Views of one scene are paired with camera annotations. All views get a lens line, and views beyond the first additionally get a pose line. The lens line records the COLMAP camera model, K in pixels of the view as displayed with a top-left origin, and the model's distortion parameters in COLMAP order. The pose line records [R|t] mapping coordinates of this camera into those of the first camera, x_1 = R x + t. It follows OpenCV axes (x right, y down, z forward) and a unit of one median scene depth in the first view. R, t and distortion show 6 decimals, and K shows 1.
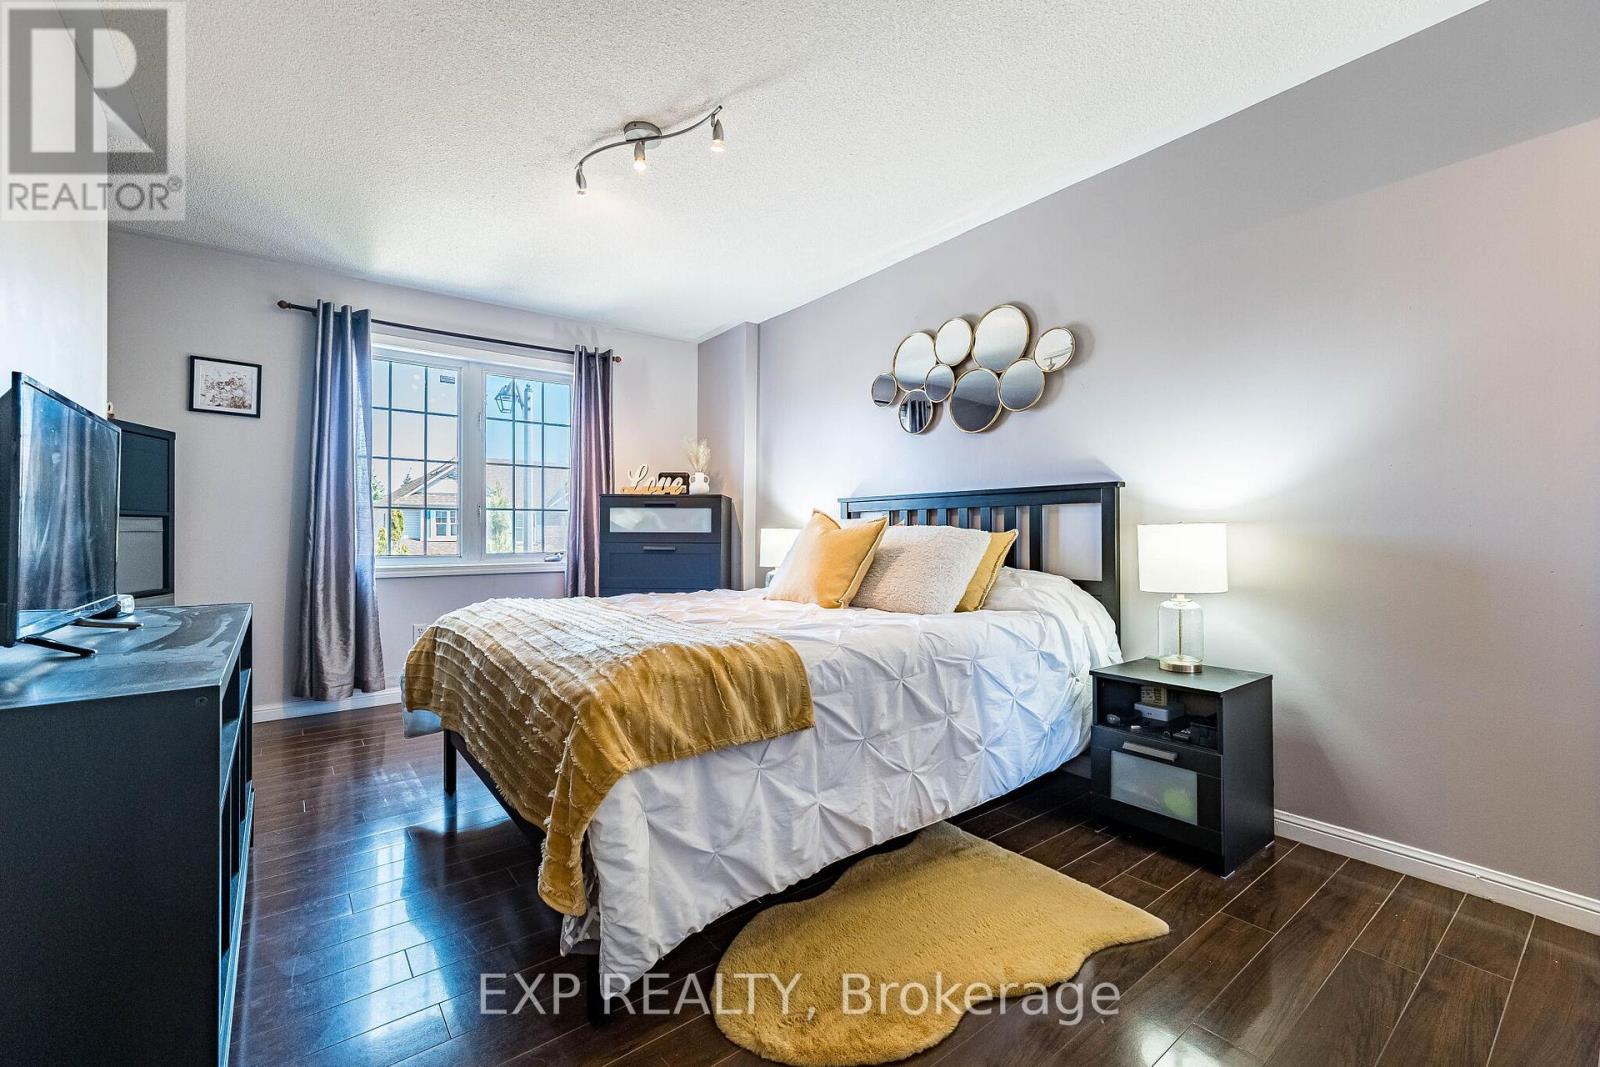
lens RADIAL K [[670.2, 0, 799.8], [0, 670.2, 530.9], [0, 0, 1]] dist [0.006077, -0.000639]
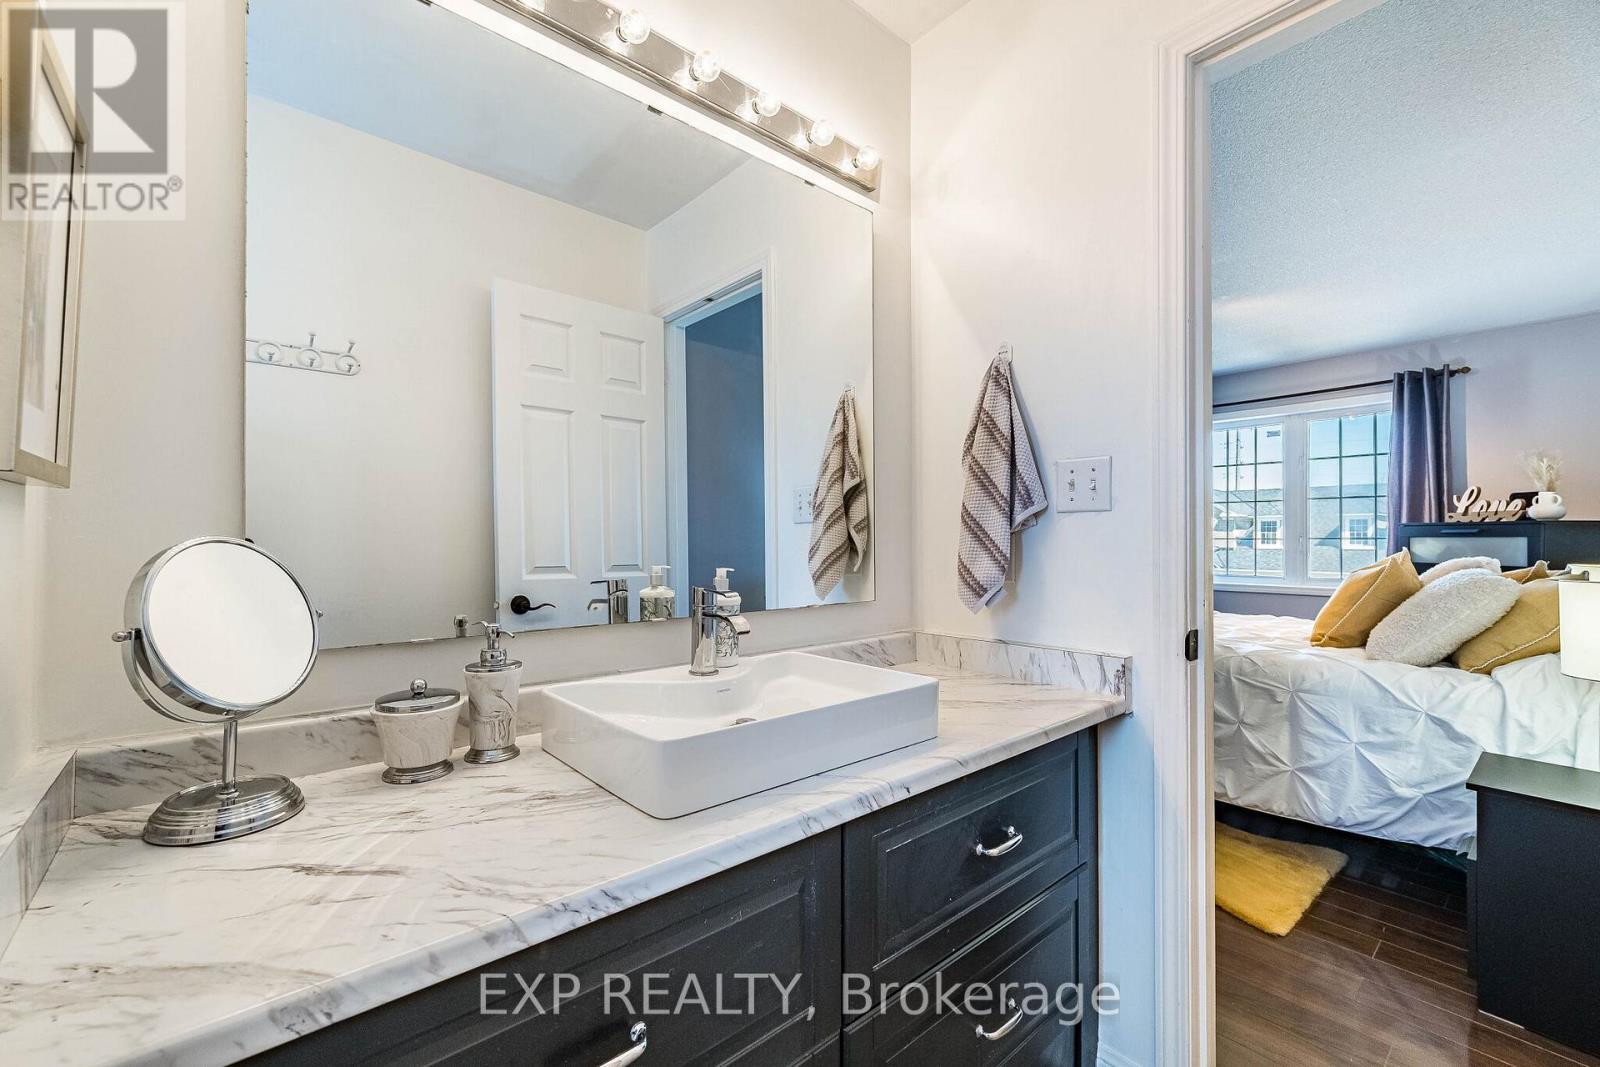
lens RADIAL K [[670.2, 0, 789.0], [0, 670.2, 540.4], [0, 0, 1]] dist [0.006077, -0.000639]
pose [[0.061726, -0.003374, -0.998087, 0.629715], [-0.003625, 0.999987, -0.003605, -0.023498], [0.998087, 0.003841, 0.061713, 0.047683]]
